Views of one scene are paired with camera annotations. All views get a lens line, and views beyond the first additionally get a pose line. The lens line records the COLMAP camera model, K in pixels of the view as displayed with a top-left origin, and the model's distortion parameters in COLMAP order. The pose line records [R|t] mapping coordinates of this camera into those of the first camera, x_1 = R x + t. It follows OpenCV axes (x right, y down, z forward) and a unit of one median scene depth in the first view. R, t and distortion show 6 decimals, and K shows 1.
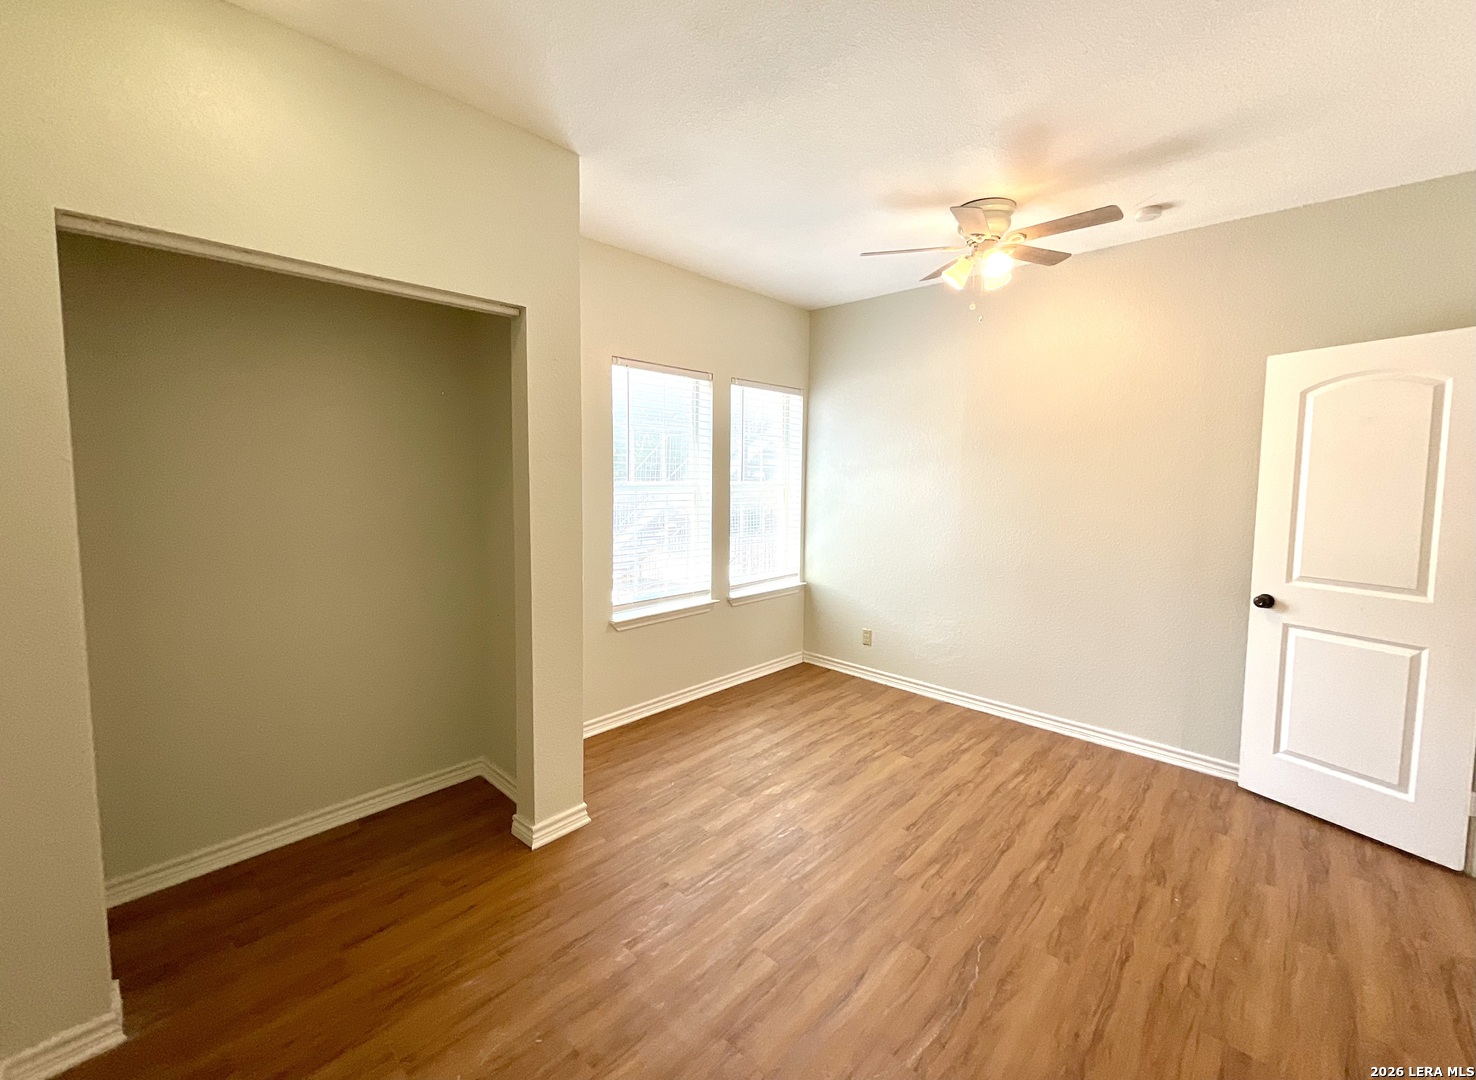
lens RADIAL K [[596.2, 0, 732.8], [0, 596.2, 500.5], [0, 0, 1]] dist [-0.002122, 0.000889]
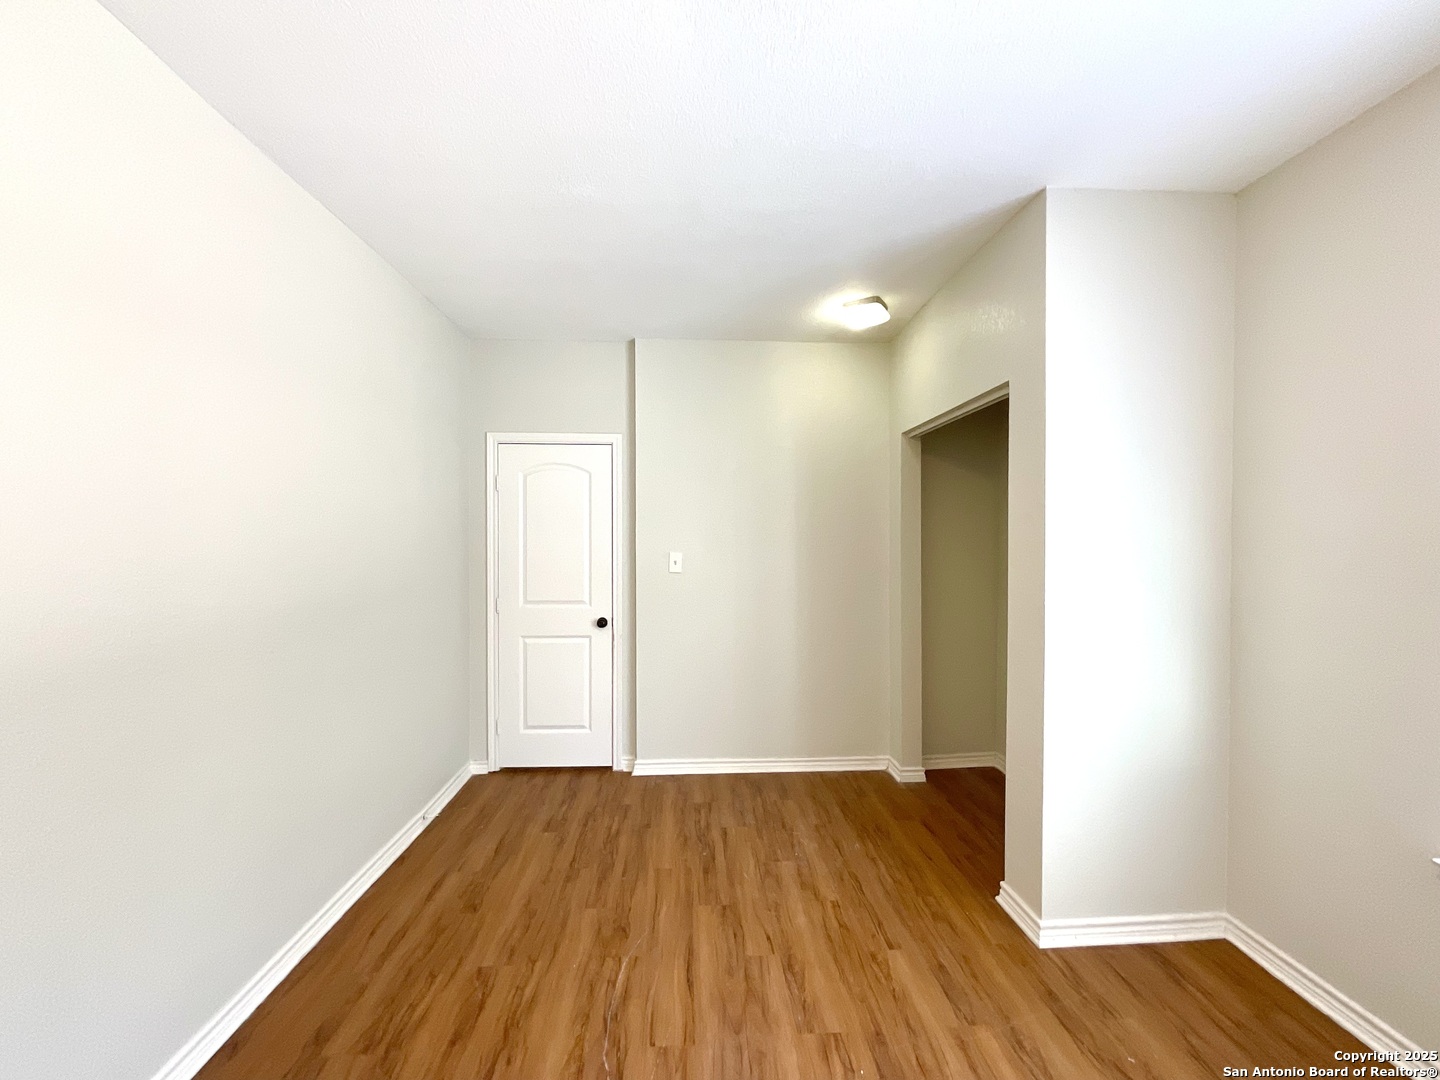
lens RADIAL K [[581.7, 0, 723.4], [0, 581.7, 544.9], [0, 0, 1]] dist [-0.002122, 0.000889]
pose [[-0.677977, -0.000912, -0.735082, 0.503257], [-0.035745, 0.998857, 0.031730, -0.029543], [0.734213, 0.047788, -0.677235, 0.903260]]
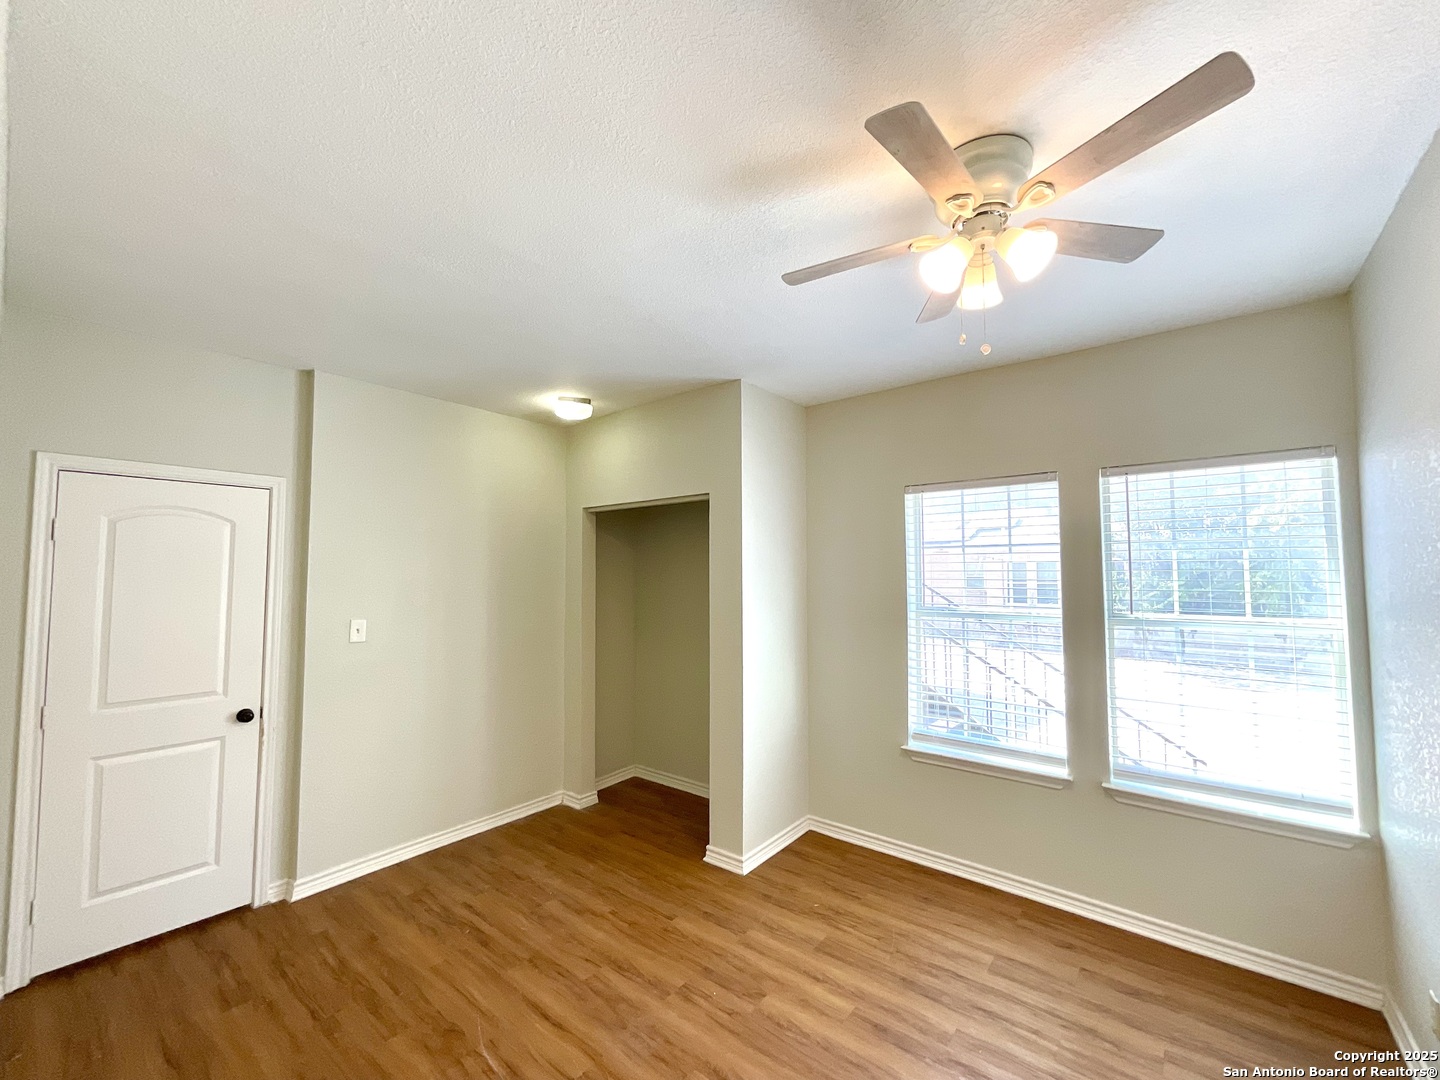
lens RADIAL K [[581.7, 0, 724.7], [0, 581.7, 537.9], [0, 0, 1]] dist [-0.002122, 0.000889]
pose [[0.101951, -0.068295, -0.992442, 0.782743], [-0.041237, 0.996493, -0.072810, -0.066363], [0.993934, 0.048349, 0.098777, 0.605299]]
